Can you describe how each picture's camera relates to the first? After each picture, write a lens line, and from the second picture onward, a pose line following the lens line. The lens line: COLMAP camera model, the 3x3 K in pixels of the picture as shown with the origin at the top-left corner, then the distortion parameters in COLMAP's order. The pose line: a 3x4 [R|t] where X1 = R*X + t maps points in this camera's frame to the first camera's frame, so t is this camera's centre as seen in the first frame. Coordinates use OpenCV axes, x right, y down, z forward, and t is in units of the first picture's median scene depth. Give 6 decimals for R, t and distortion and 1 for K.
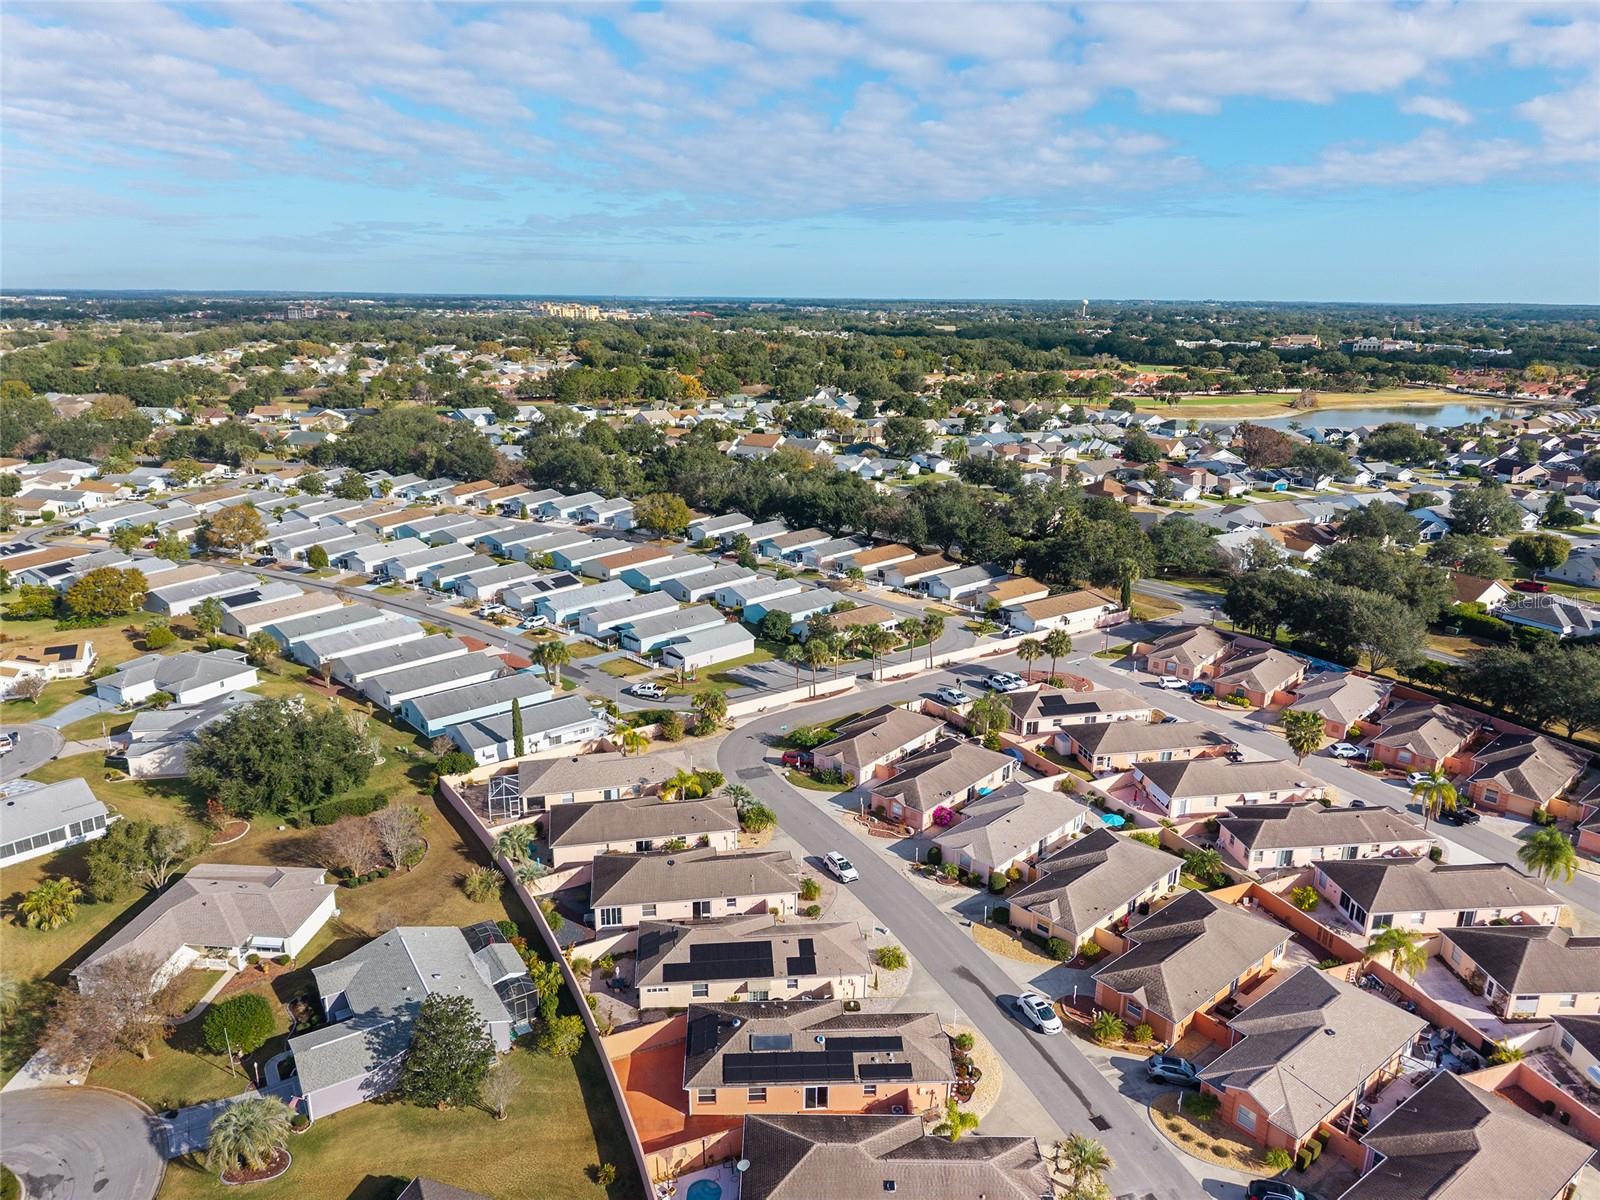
lens RADIAL K [[1080.0, 0, 800.0], [0, 1080.0, 600.0], [0, 0, 1]] dist [0.009243, -0.005619]
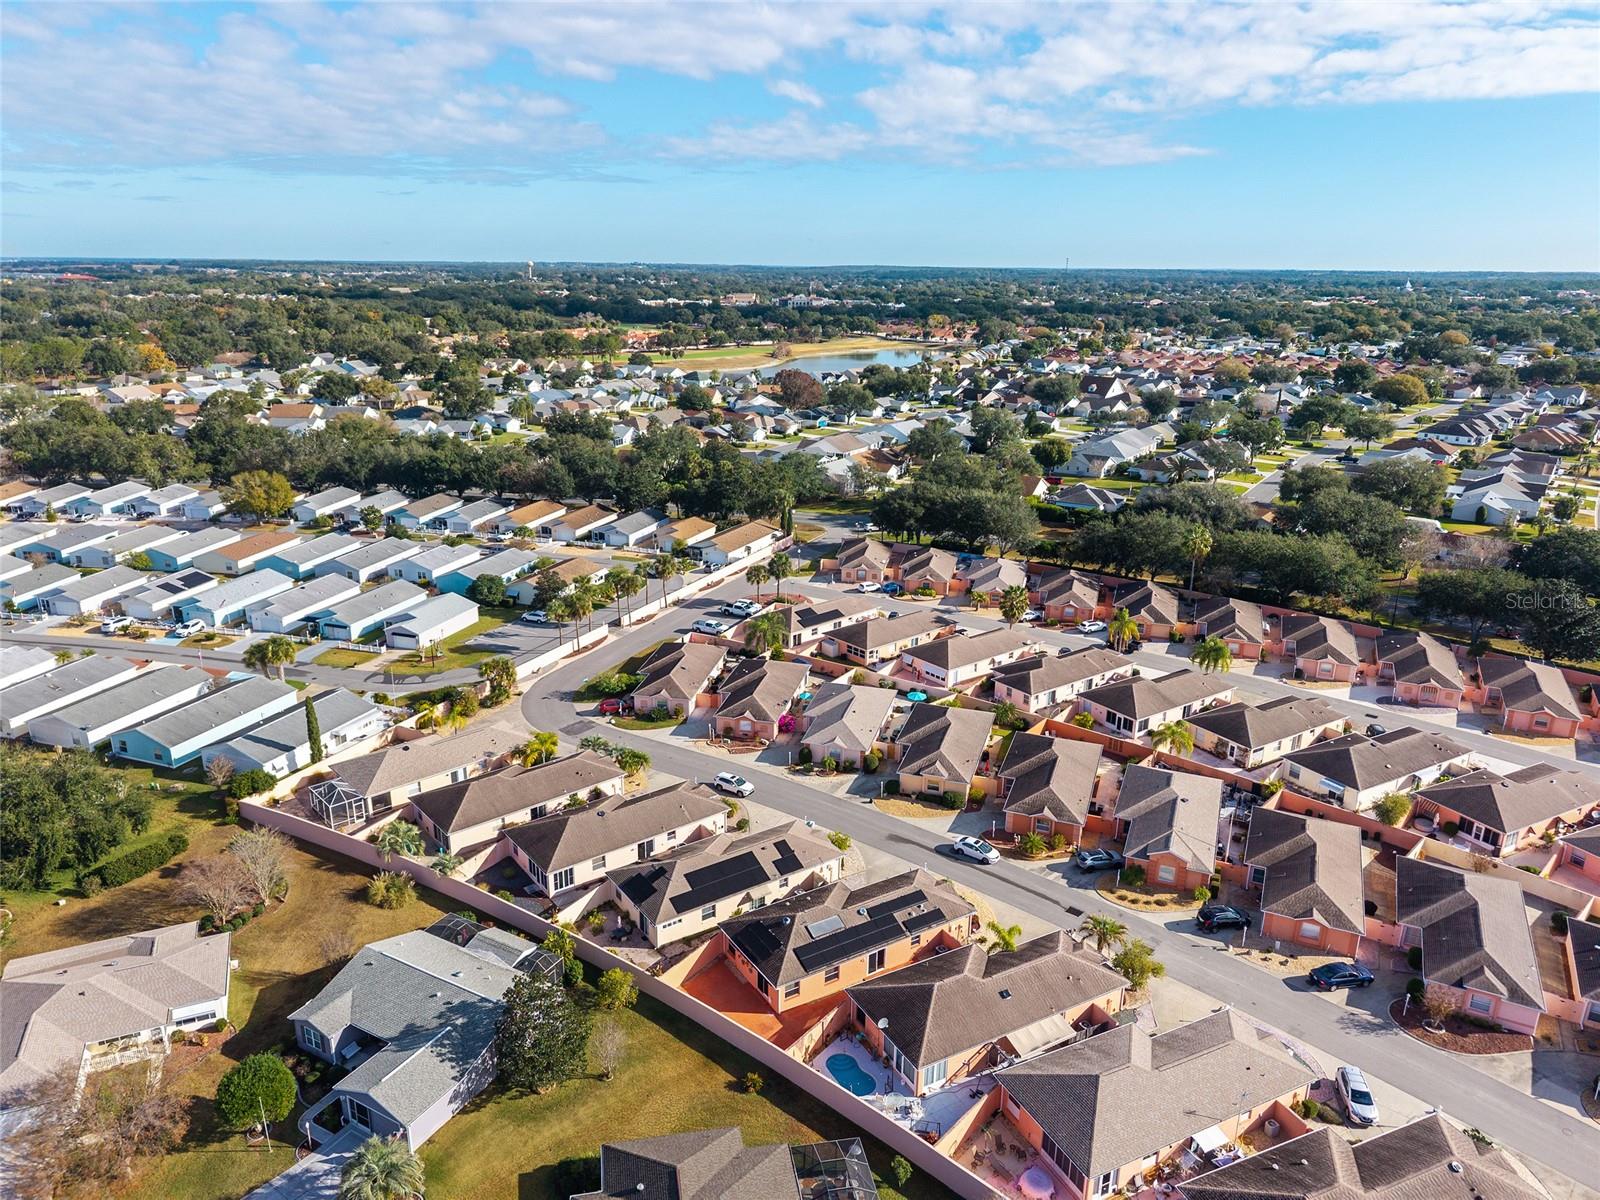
lens RADIAL K [[1072.3, 0, 800.0], [0, 1072.3, 600.0], [0, 0, 1]] dist [0.032872, -0.029381]
pose [[0.875575, -0.145480, 0.460656, -0.193248], [0.130465, 0.989354, 0.064473, 0.005852], [-0.465131, 0.003648, 0.885234, 0.024559]]
